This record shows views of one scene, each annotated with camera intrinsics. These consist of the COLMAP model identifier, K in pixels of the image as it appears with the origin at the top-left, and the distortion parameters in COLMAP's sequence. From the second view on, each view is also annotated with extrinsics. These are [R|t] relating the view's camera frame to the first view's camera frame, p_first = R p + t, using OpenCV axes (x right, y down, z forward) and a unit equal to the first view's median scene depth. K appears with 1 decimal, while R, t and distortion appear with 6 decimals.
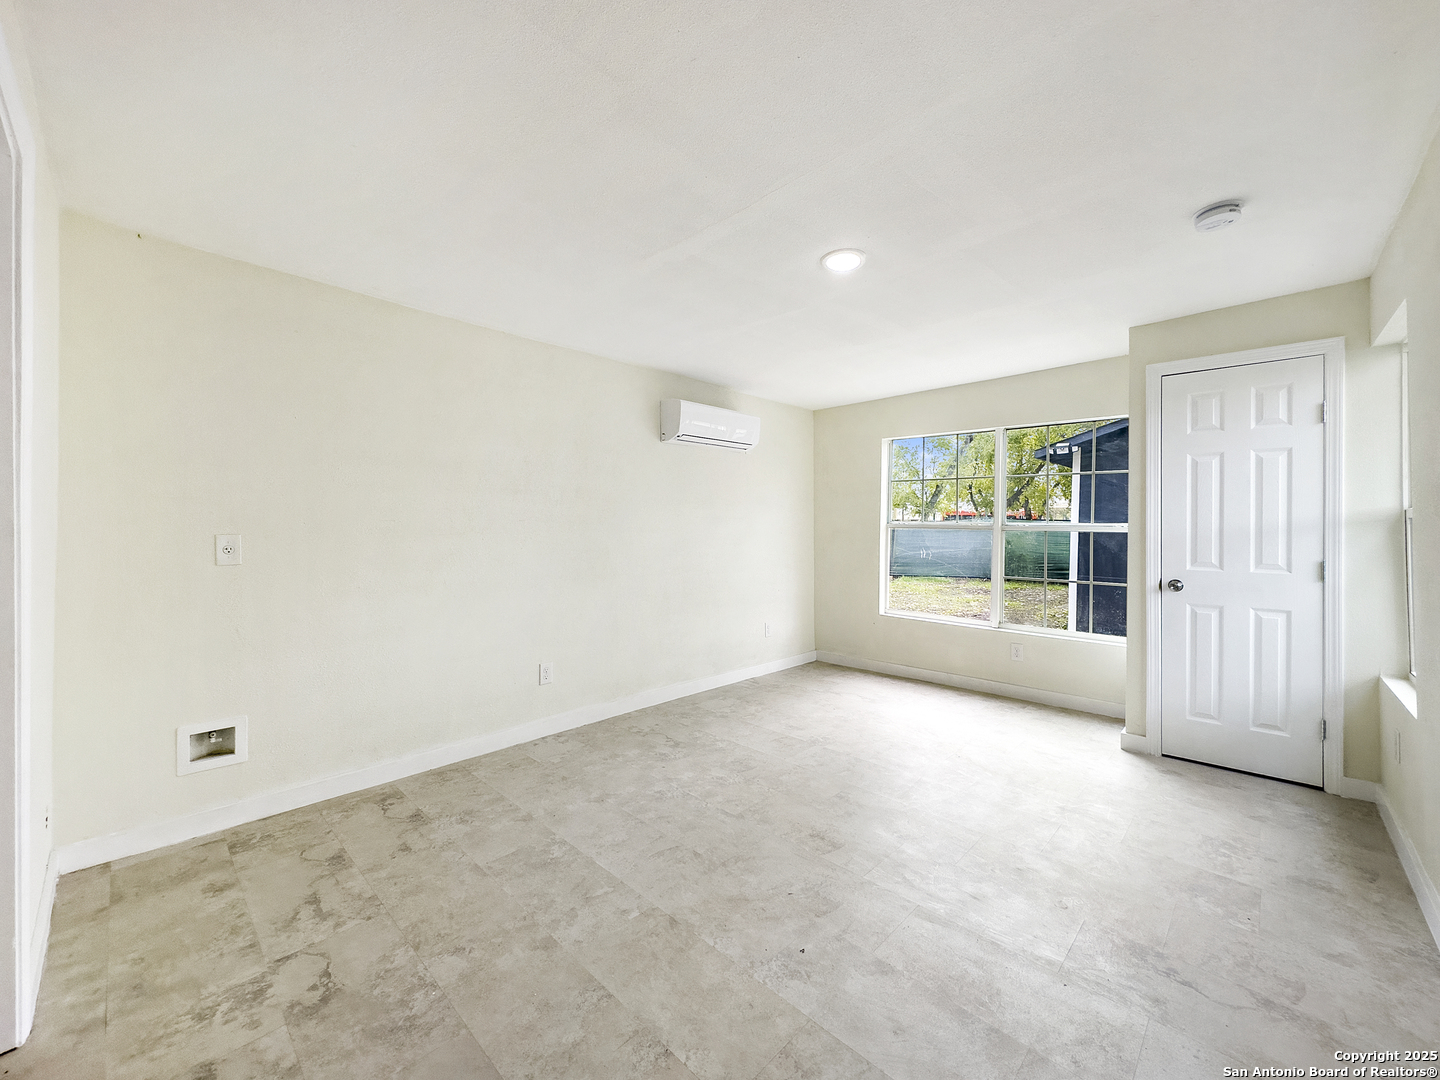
lens RADIAL K [[576.3, 0, 721.5], [0, 576.3, 520.7], [0, 0, 1]] dist [0.000563, 0.000041]
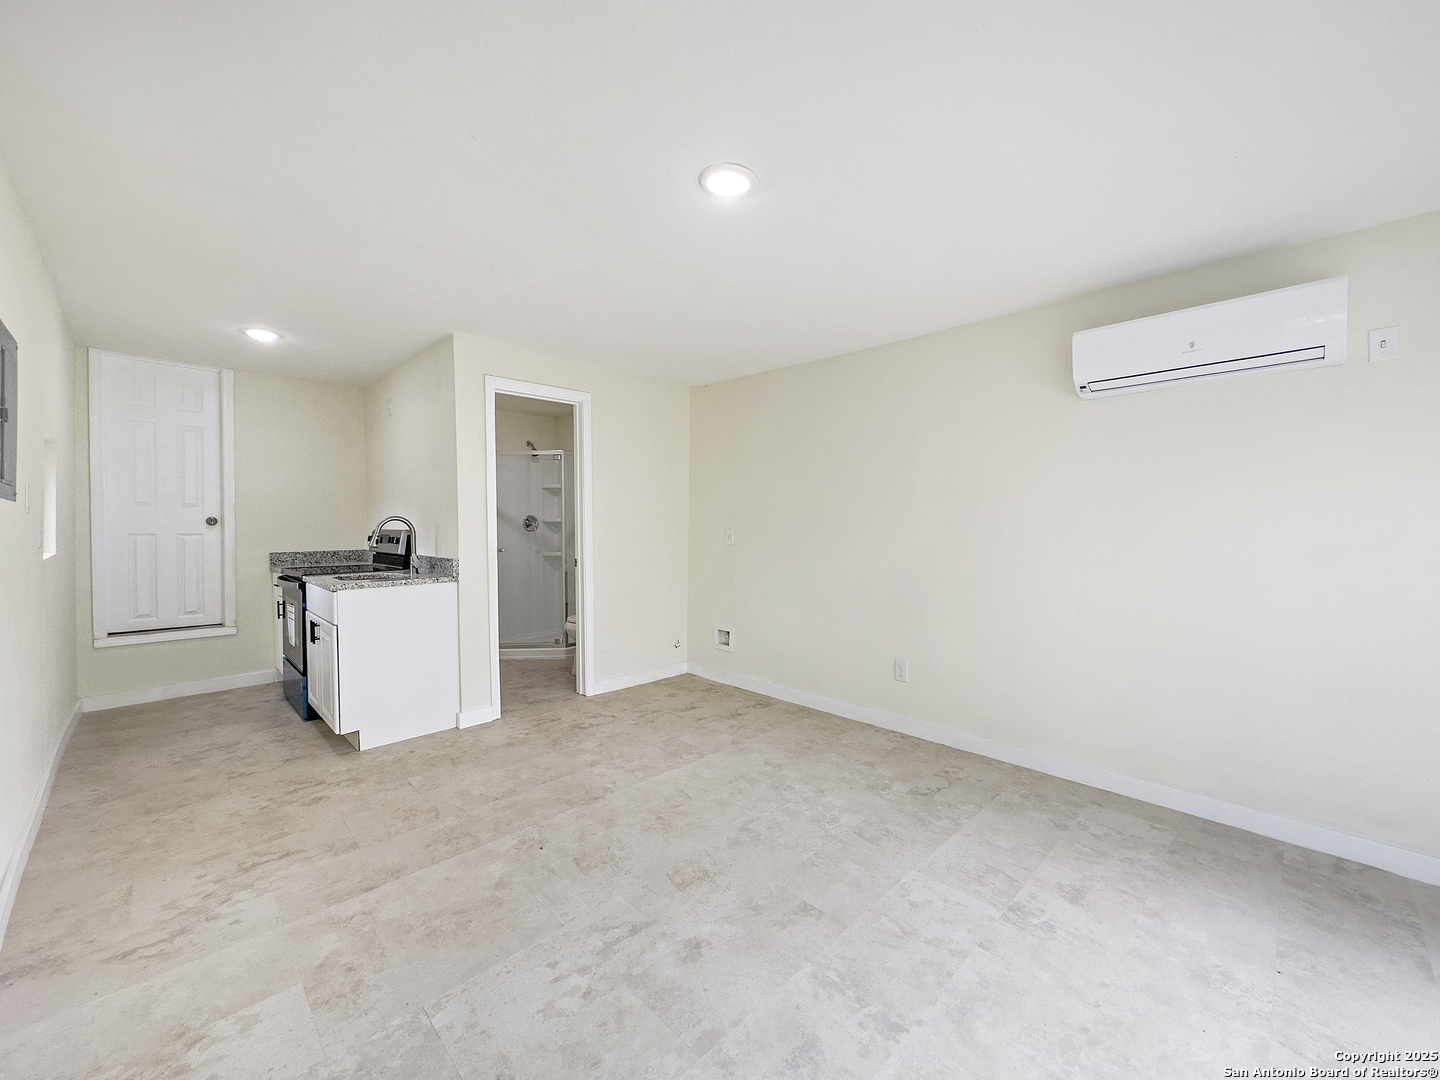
lens RADIAL K [[567.6, 0, 722.4], [0, 567.6, 546.6], [0, 0, 1]] dist [-0.001703, 0.000000]
pose [[-0.020969, 0.038603, -0.999035, 0.992420], [0.008857, 0.999222, 0.038425, 0.008311], [0.999741, -0.008043, -0.021295, 1.025838]]
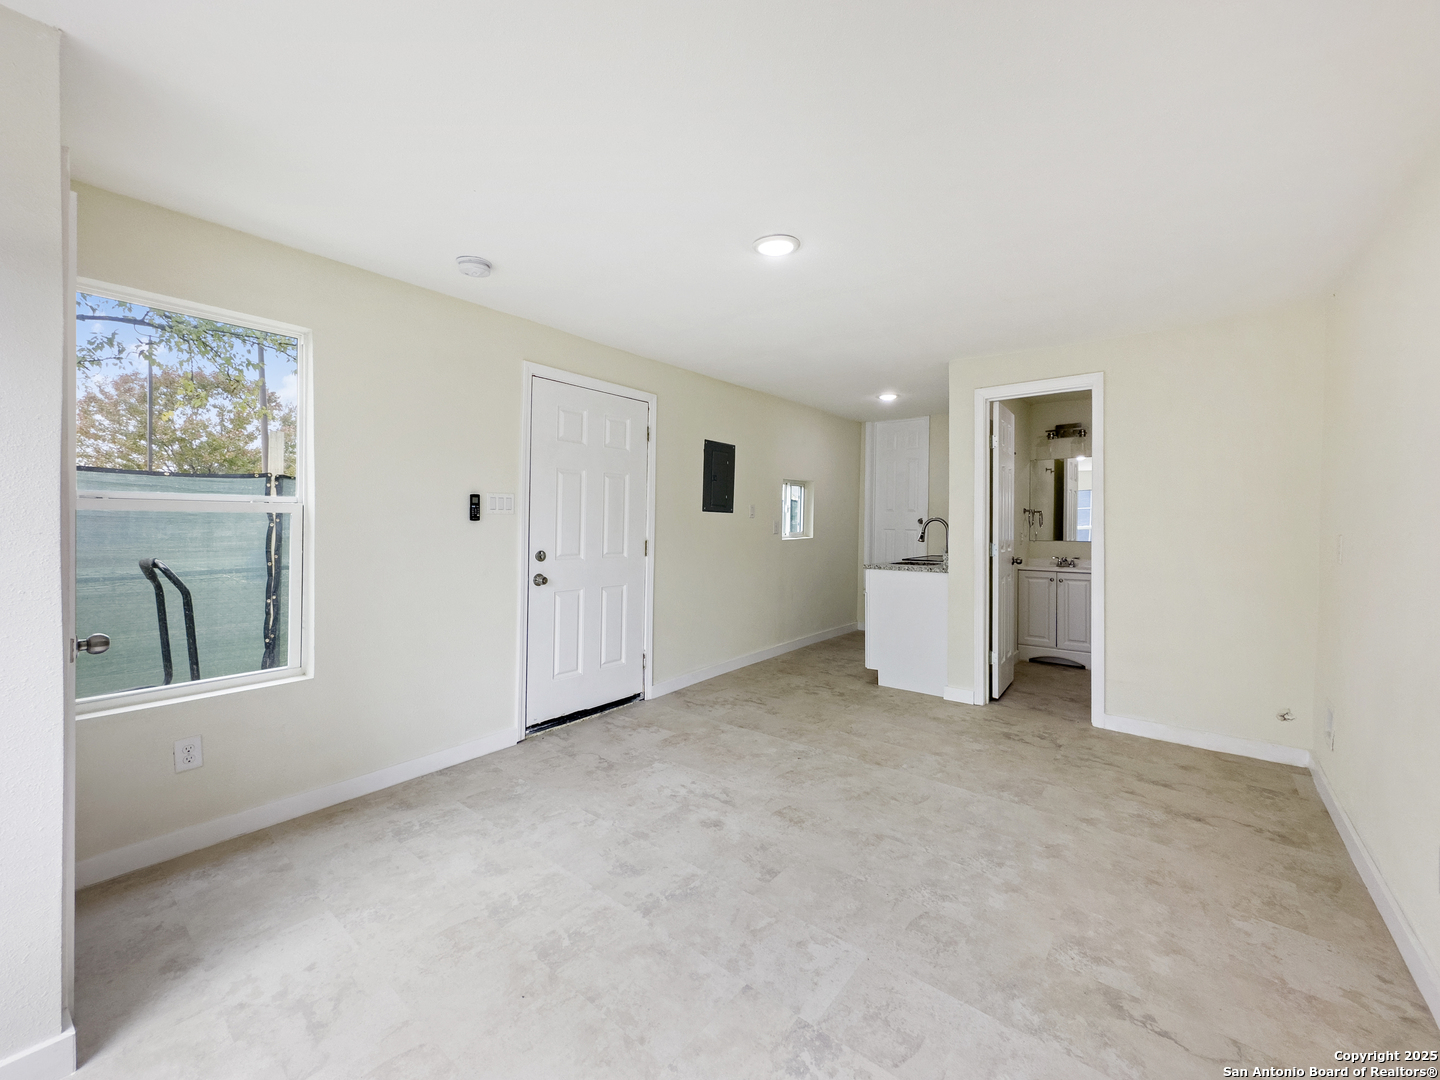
lens RADIAL K [[589.9, 0, 728.3], [0, 589.9, 536.5], [0, 0, 1]] dist [-0.001515, -0.000020]
pose [[-0.995587, -0.004364, -0.093743, 0.380506], [-0.006079, 0.999819, 0.018008, 0.014318], [0.093648, 0.018499, -0.995434, 1.988097]]
